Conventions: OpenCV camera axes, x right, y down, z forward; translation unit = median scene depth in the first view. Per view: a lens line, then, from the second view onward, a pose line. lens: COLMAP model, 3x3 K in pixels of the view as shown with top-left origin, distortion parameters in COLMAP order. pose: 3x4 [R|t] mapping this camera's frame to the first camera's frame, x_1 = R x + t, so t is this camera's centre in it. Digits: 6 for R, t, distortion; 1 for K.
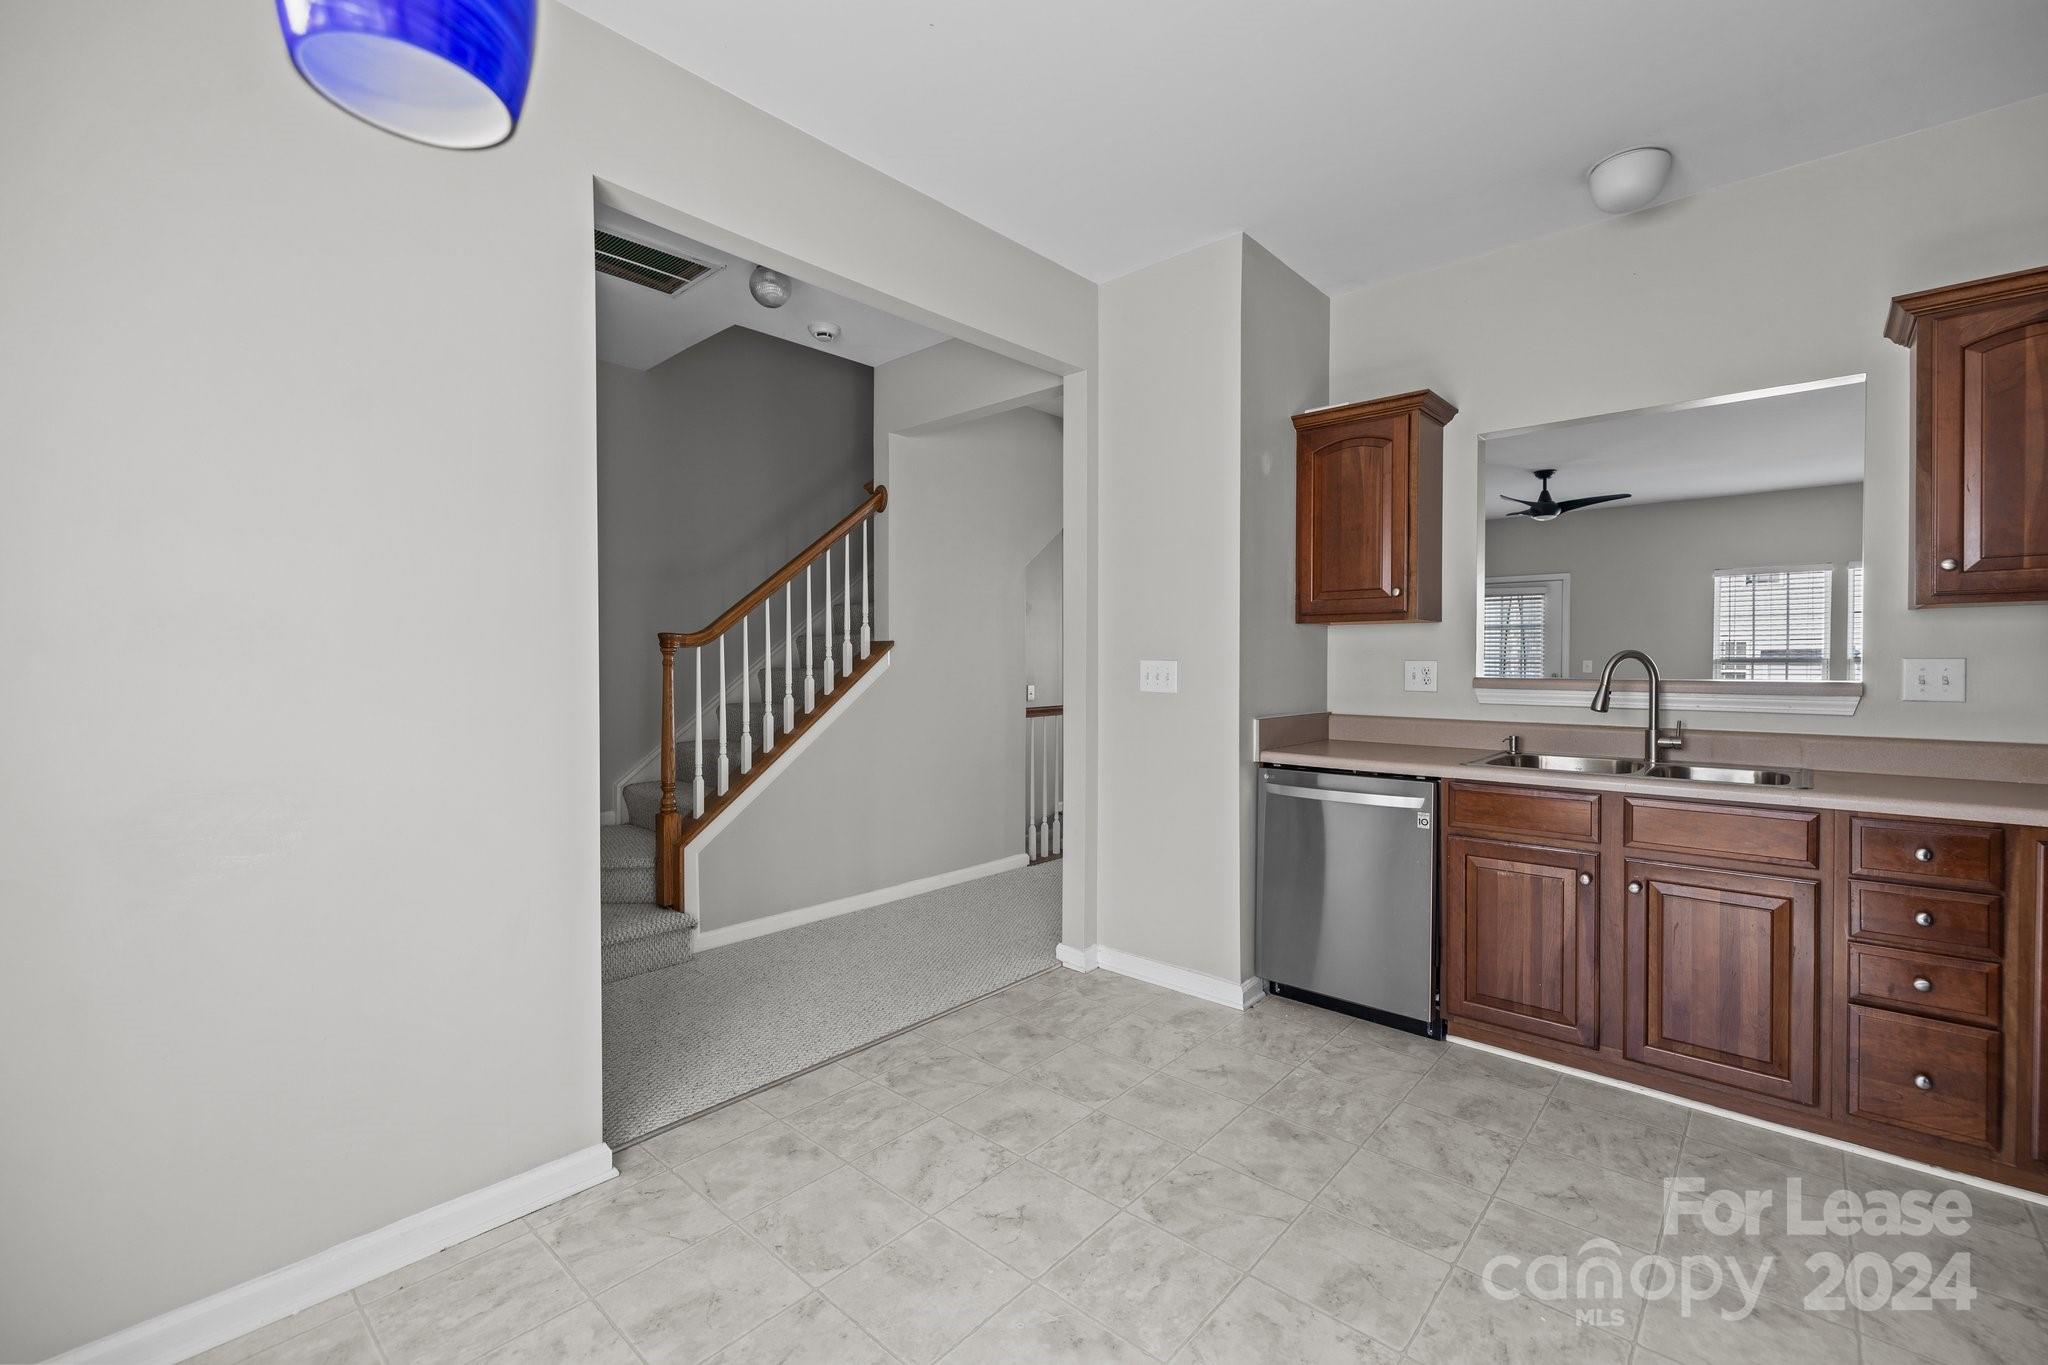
lens RADIAL K [[884.9, 0, 1025.6], [0, 884.9, 665.8], [0, 0, 1]] dist [0.000209, 0.001196]
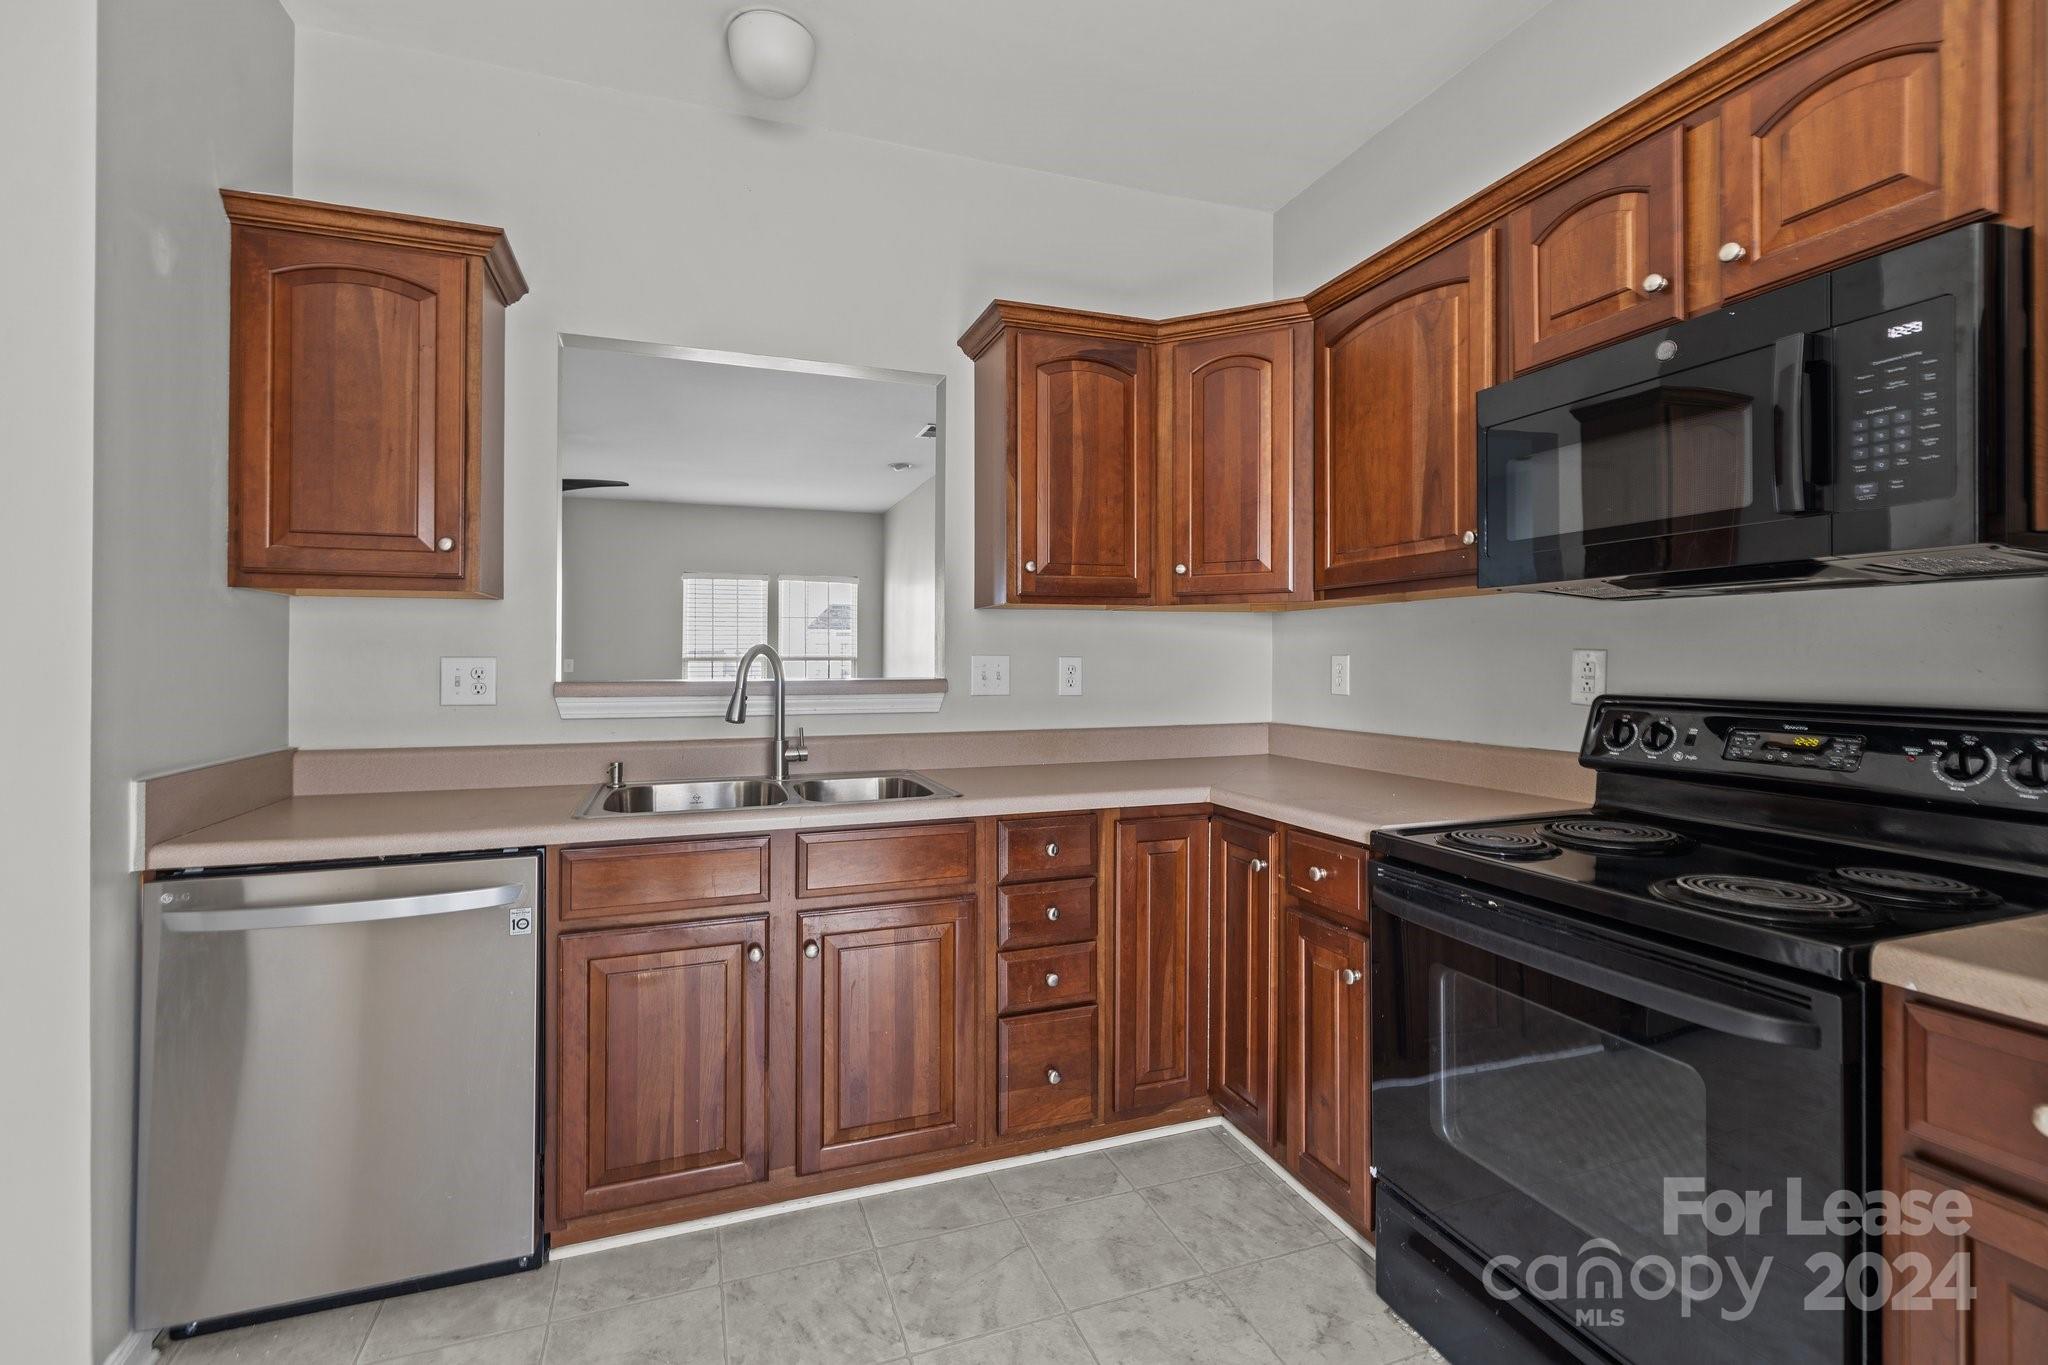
lens RADIAL K [[884.9, 0, 991.3], [0, 884.9, 656.0], [0, 0, 1]] dist [0.000209, 0.001196]
pose [[0.475850, 0.003674, 0.879519, 0.070440], [0.006779, 0.999946, -0.007845, 0.000672], [-0.879500, 0.009696, 0.475799, 0.425033]]
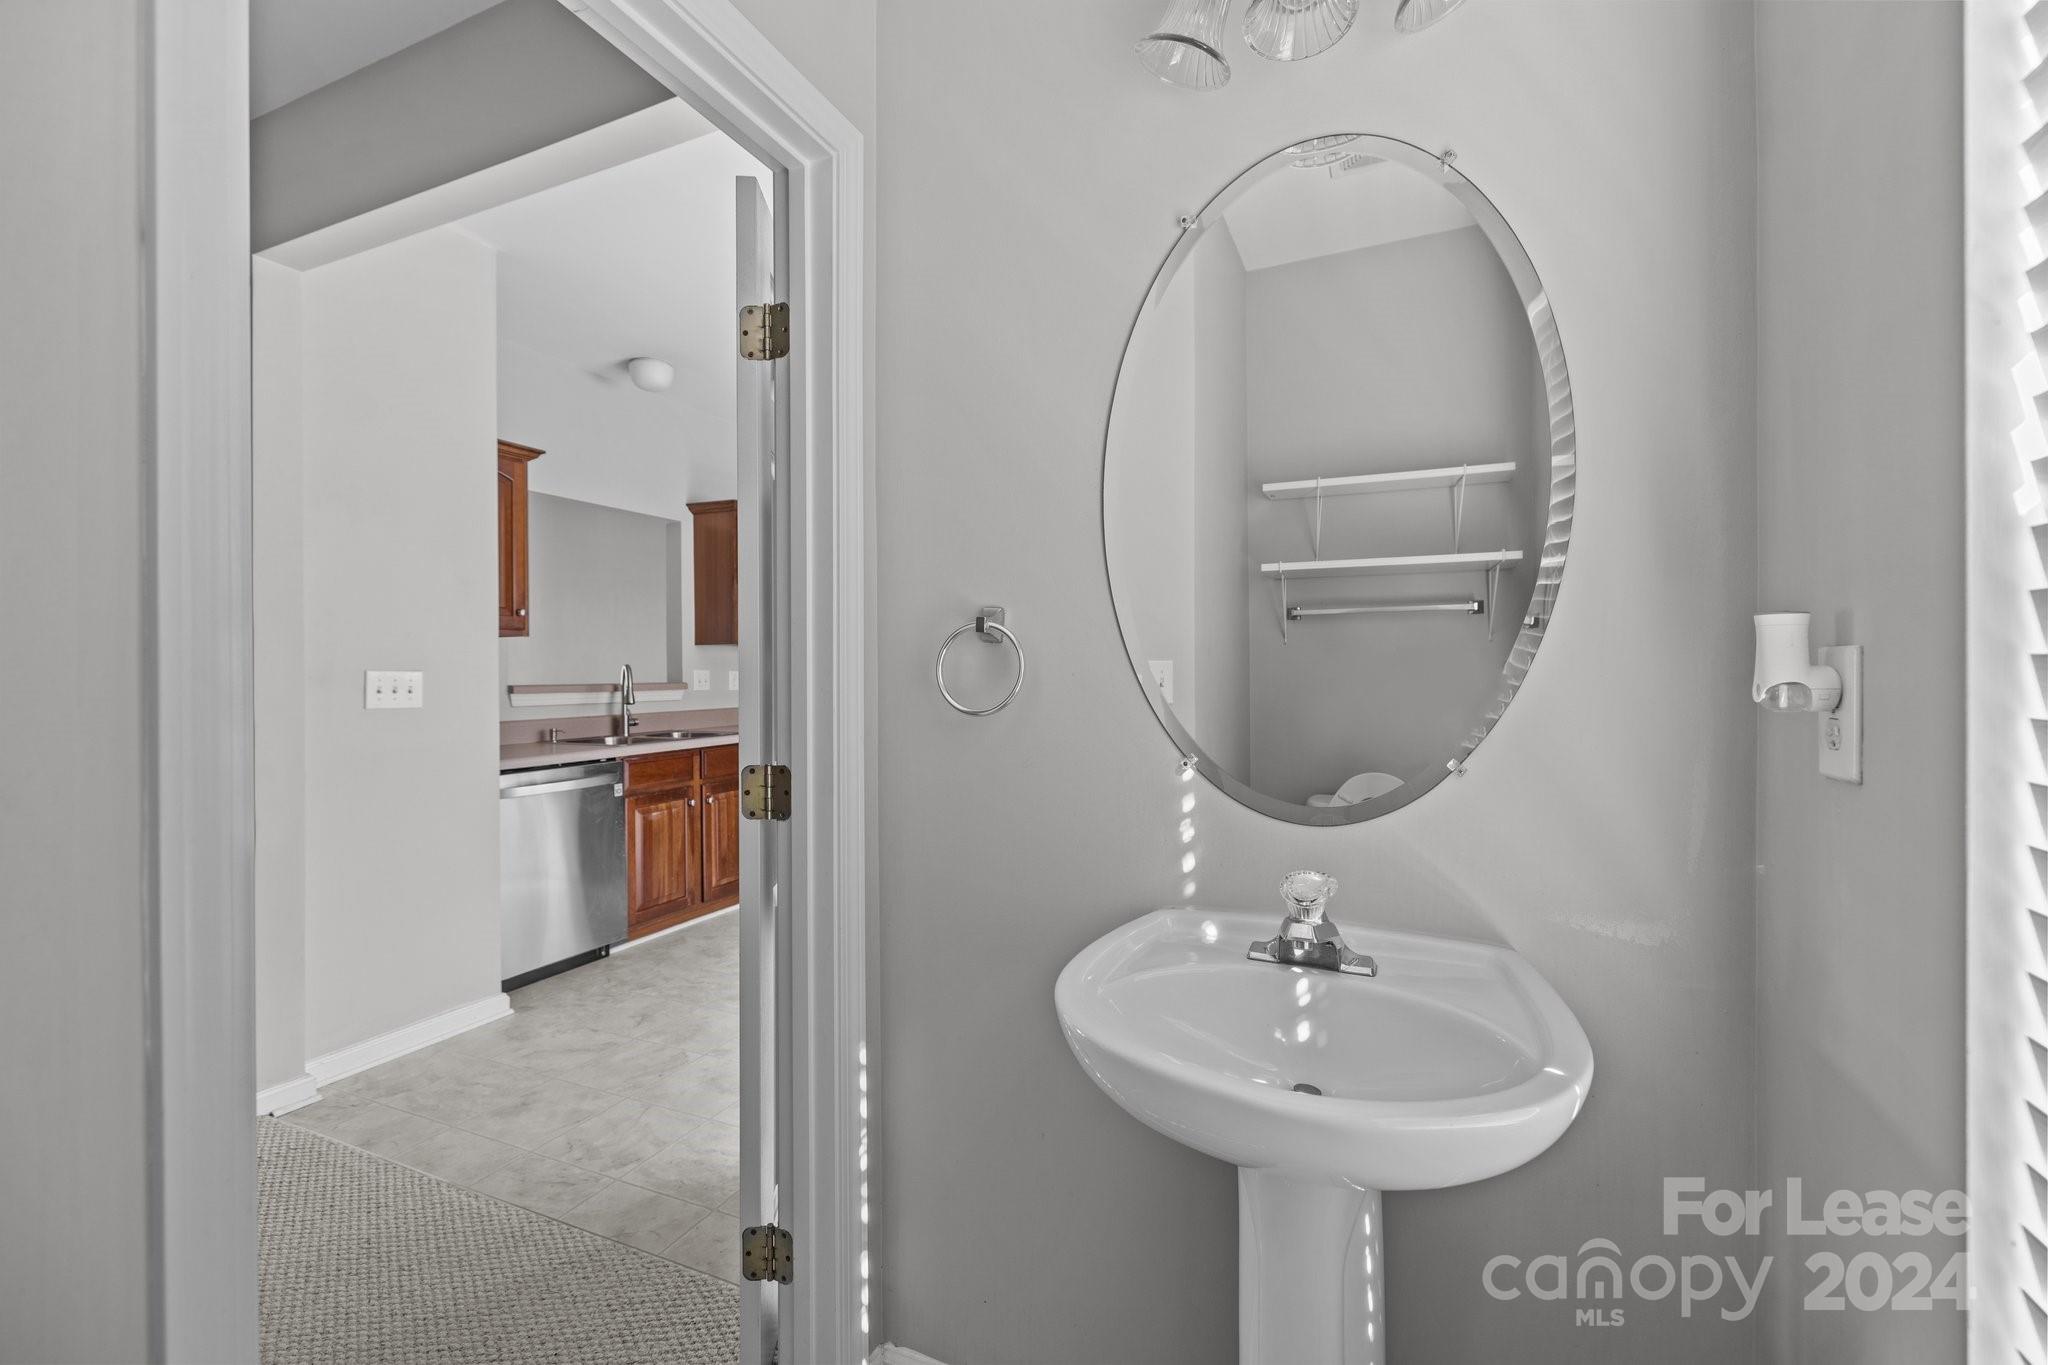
lens RADIAL K [[884.9, 0, 1012.6], [0, 884.9, 675.3], [0, 0, 1]] dist [0.000209, 0.001196]
pose [[-0.316887, -0.000834, 0.948463, -0.998275], [0.016196, 0.999849, 0.006290, 0.002803], [-0.948325, 0.017355, -0.316825, 0.847500]]
